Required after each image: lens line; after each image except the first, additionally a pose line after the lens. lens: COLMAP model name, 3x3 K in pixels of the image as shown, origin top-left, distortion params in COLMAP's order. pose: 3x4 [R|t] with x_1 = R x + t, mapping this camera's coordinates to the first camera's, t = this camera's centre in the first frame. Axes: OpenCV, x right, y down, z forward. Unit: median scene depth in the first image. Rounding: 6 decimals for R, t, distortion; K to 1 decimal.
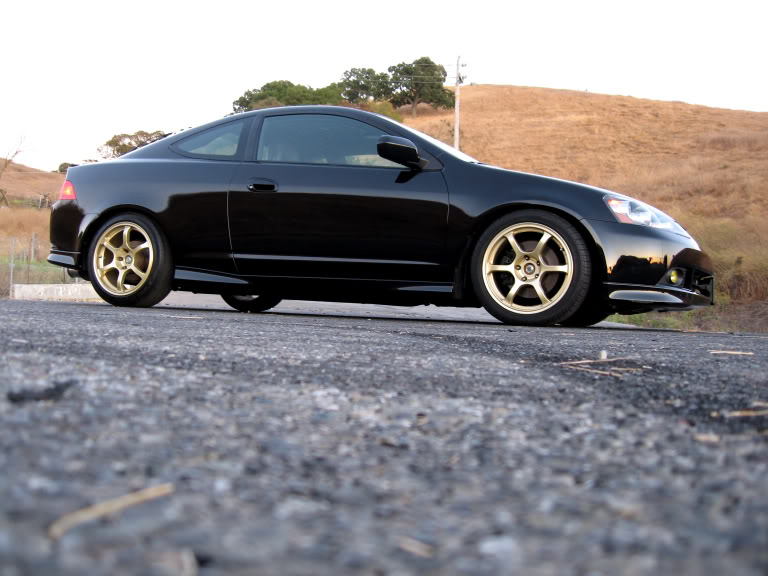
lens RADIAL K [[817.8, 0, 384.0], [0, 817.8, 288.0], [0, 0, 1]] dist [-0.107812, 0.010111]
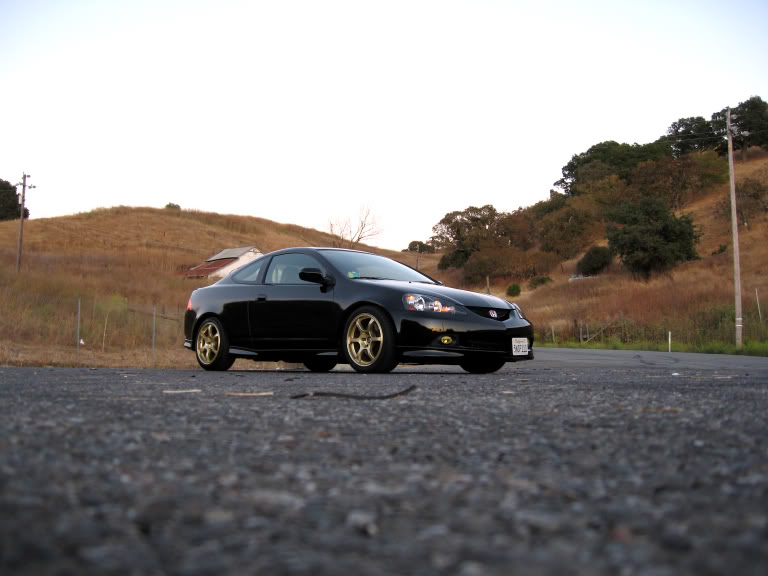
lens RADIAL K [[817.8, 0, 384.0], [0, 817.8, 288.0], [0, 0, 1]] dist [-0.107812, 0.010111]
pose [[0.910571, -0.075922, -0.406321, 0.573203], [0.043575, 0.995141, -0.088291, 0.013319], [0.411050, 0.062690, 0.909455, -0.351094]]
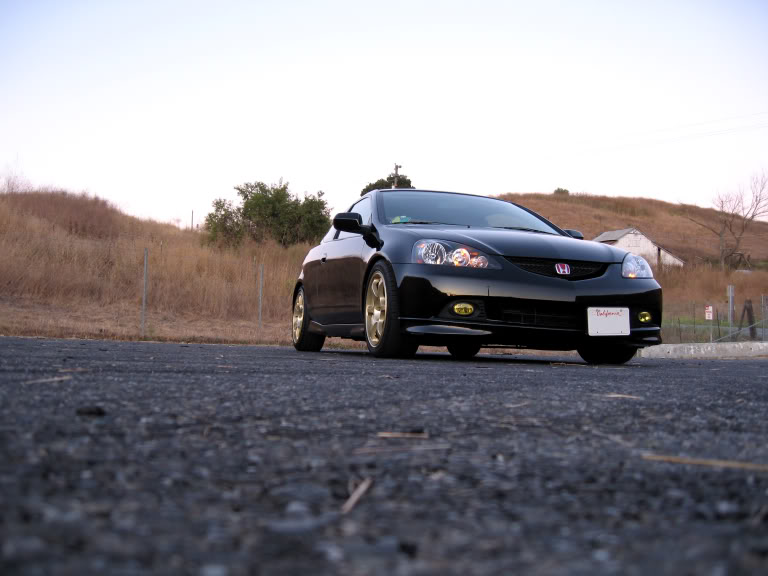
lens RADIAL K [[817.8, 0, 384.0], [0, 817.8, 288.0], [0, 0, 1]] dist [-0.107812, 0.010111]
pose [[0.603953, -0.073923, -0.793585, 0.703273], [0.007779, 0.996189, -0.086875, 0.030448], [0.796982, 0.046295, 0.602226, 0.175166]]
